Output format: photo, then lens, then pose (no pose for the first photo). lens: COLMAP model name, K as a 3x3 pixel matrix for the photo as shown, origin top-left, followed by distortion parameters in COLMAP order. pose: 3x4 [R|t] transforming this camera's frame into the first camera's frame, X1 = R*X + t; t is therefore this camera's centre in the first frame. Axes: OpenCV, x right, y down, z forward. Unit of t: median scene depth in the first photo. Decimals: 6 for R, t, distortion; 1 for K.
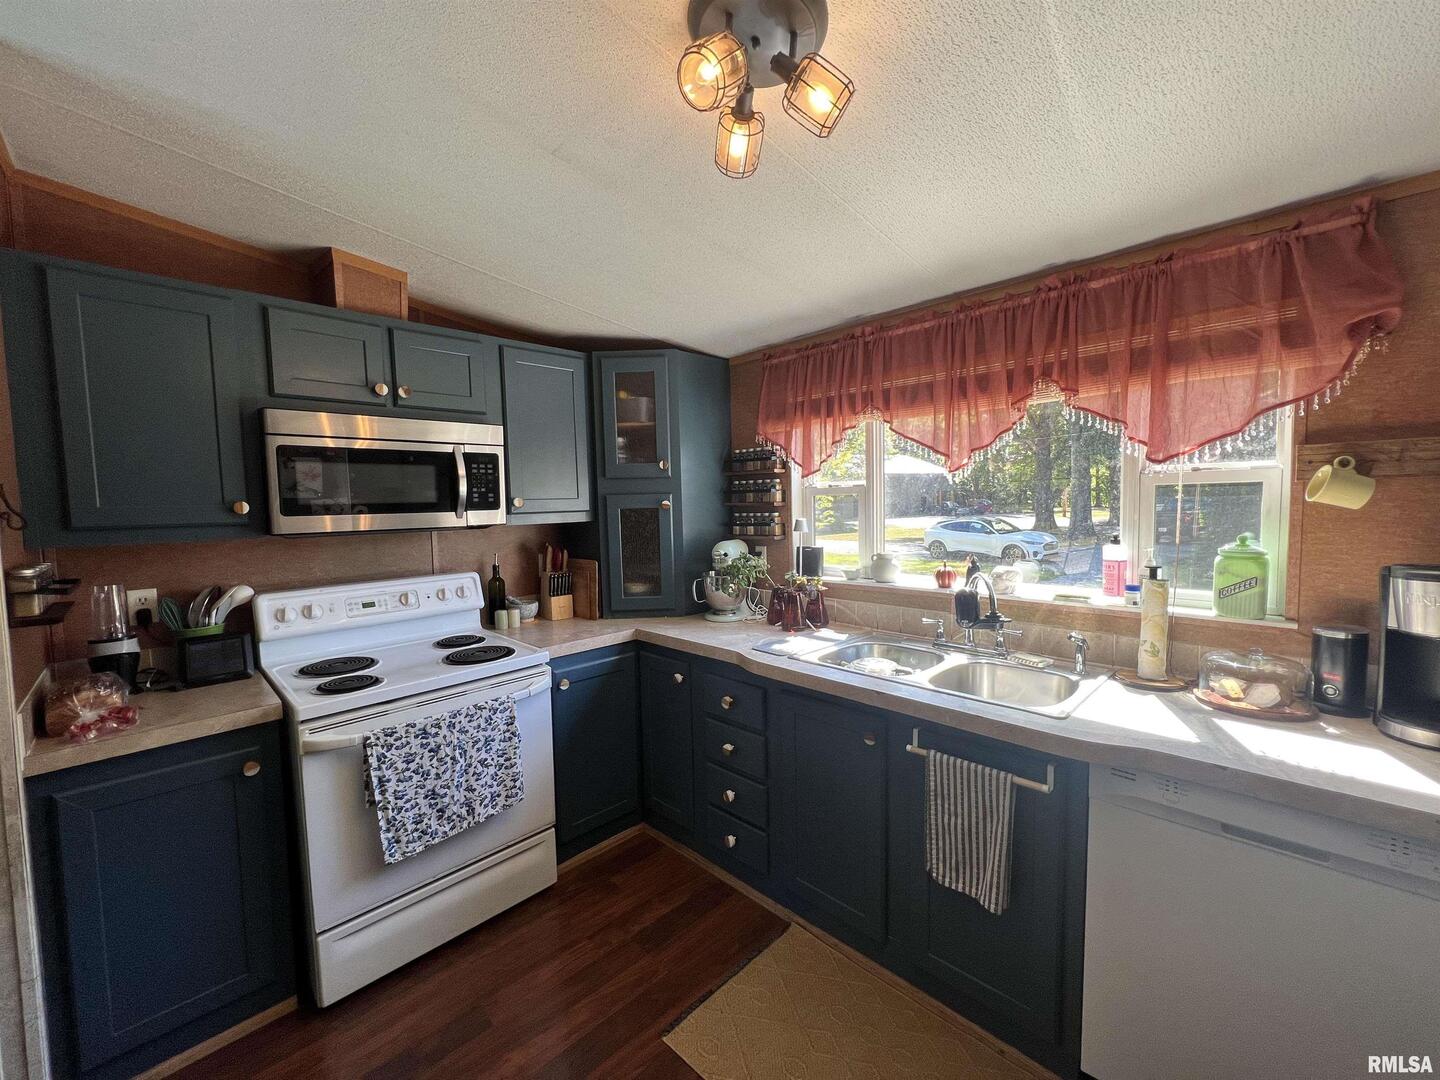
lens RADIAL K [[581.2, 0, 723.1], [0, 581.2, 542.6], [0, 0, 1]] dist [-0.000159, 0.000311]
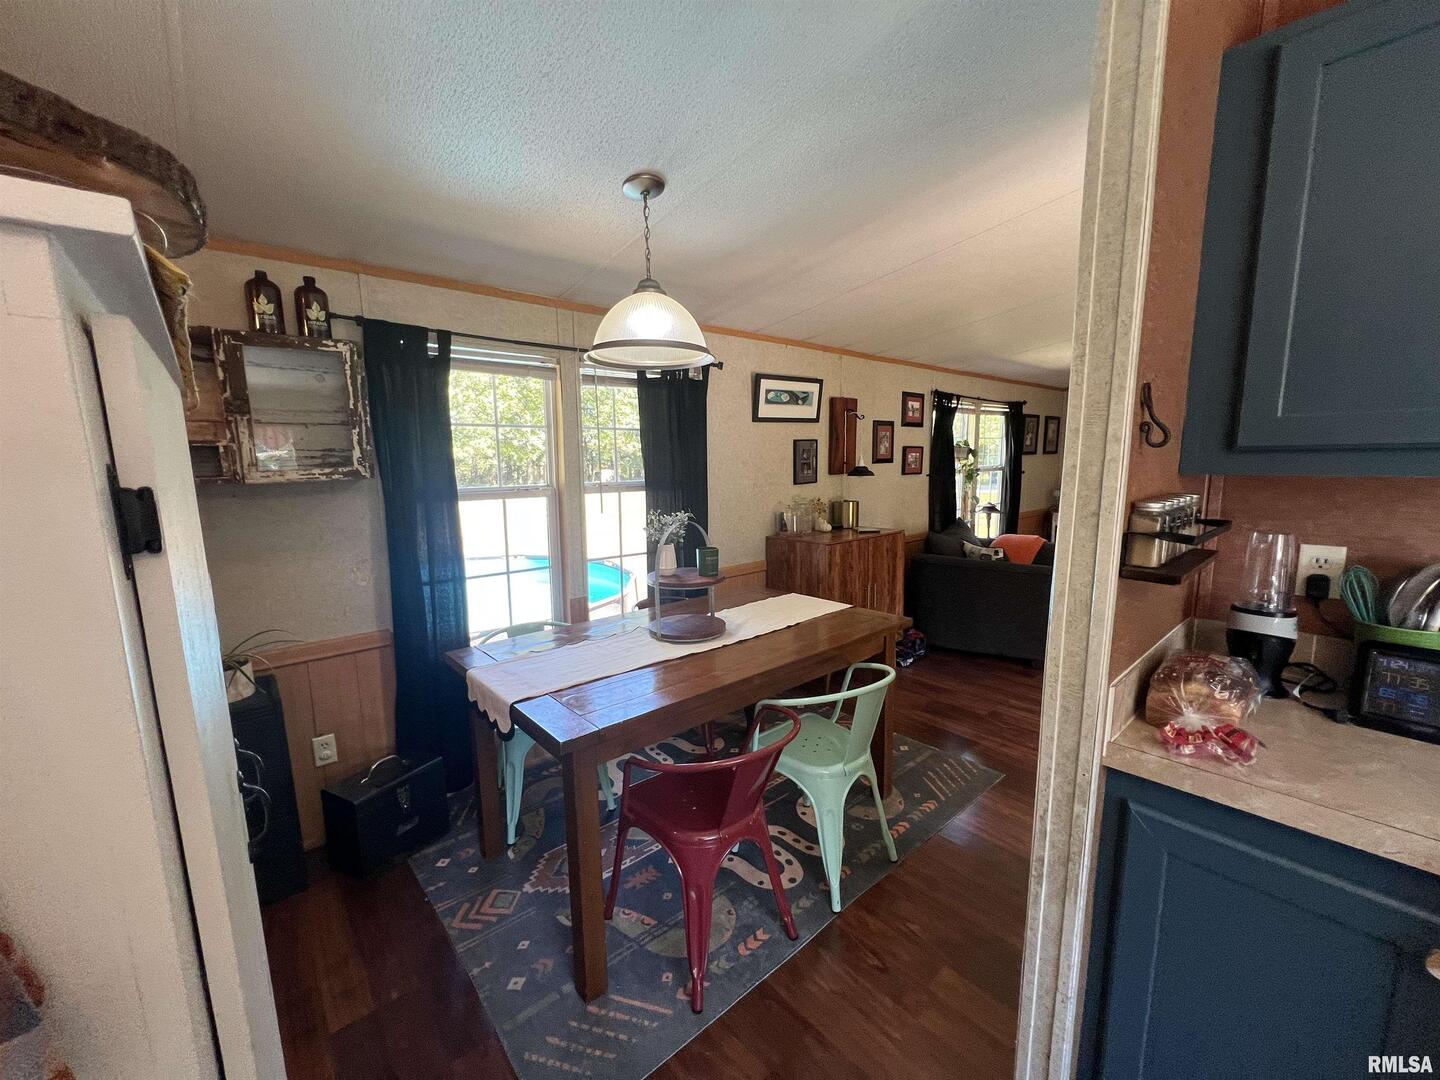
lens RADIAL K [[581.2, 0, 715.6], [0, 581.2, 536.0], [0, 0, 1]] dist [-0.000159, 0.000311]
pose [[-0.061633, 0.163277, -0.984653, -0.378969], [-0.054261, 0.984522, 0.166652, -0.003544], [0.996623, 0.063699, -0.051820, 0.422916]]
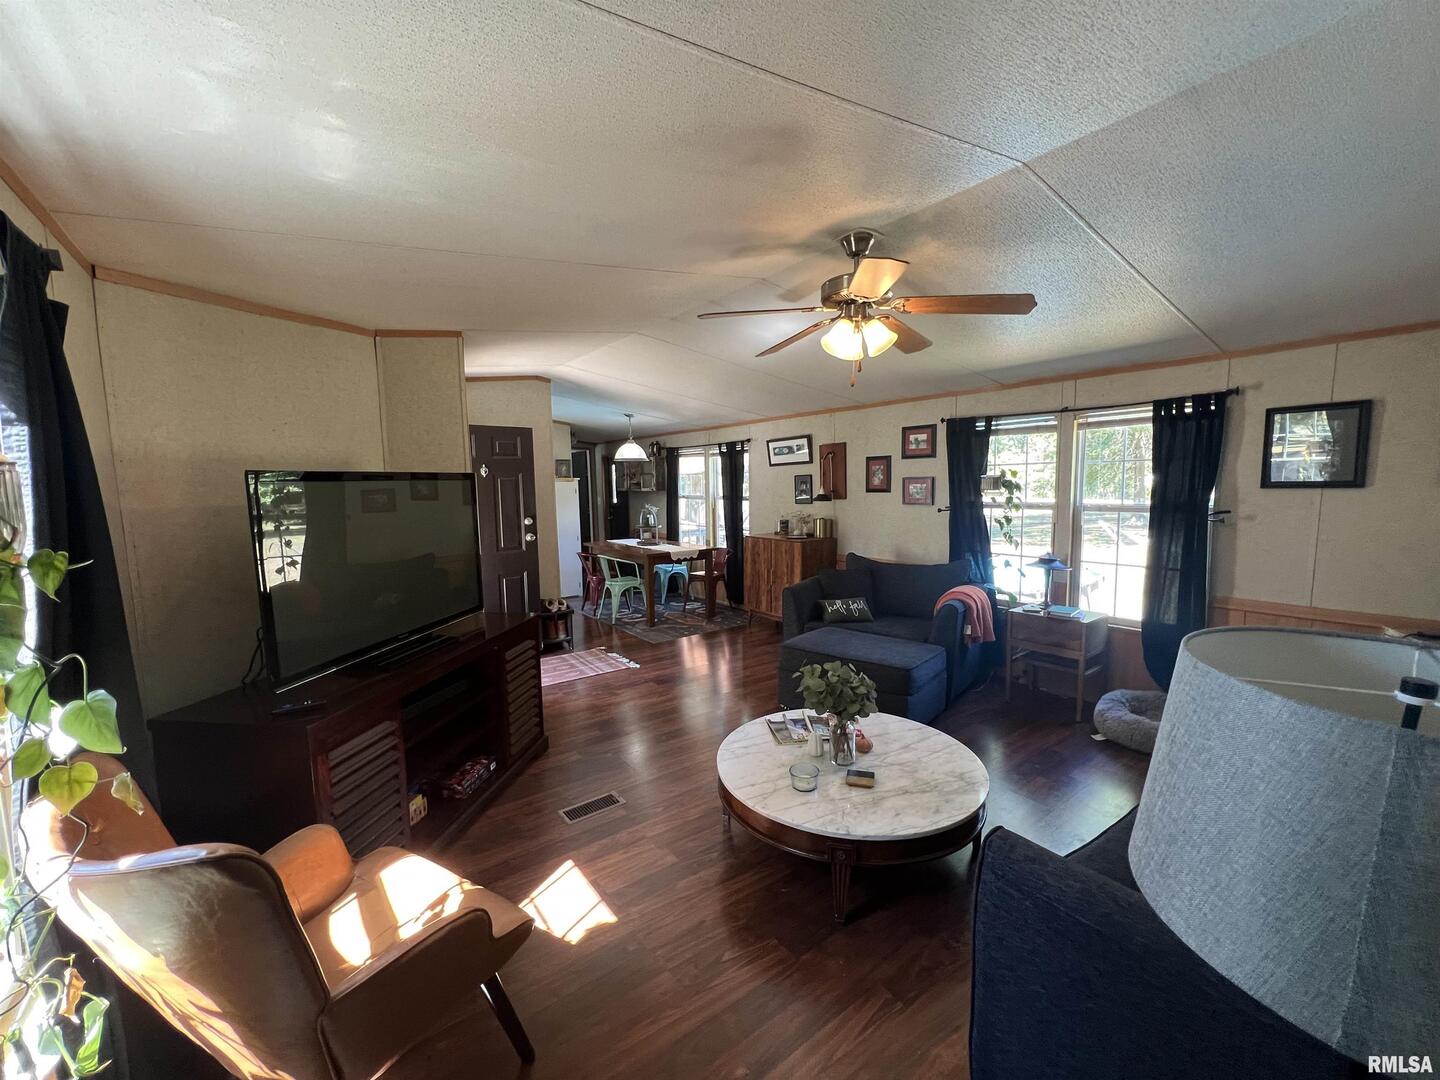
lens RADIAL K [[580.7, 0, 721.7], [0, 580.7, 540.4], [0, 0, 1]] dist [0.001473, -0.000317]
pose [[-0.988751, 0.030312, 0.146469, -0.663035], [0.055252, 0.984008, 0.169336, -0.033038], [-0.138994, 0.175524, -0.974614, 0.878478]]
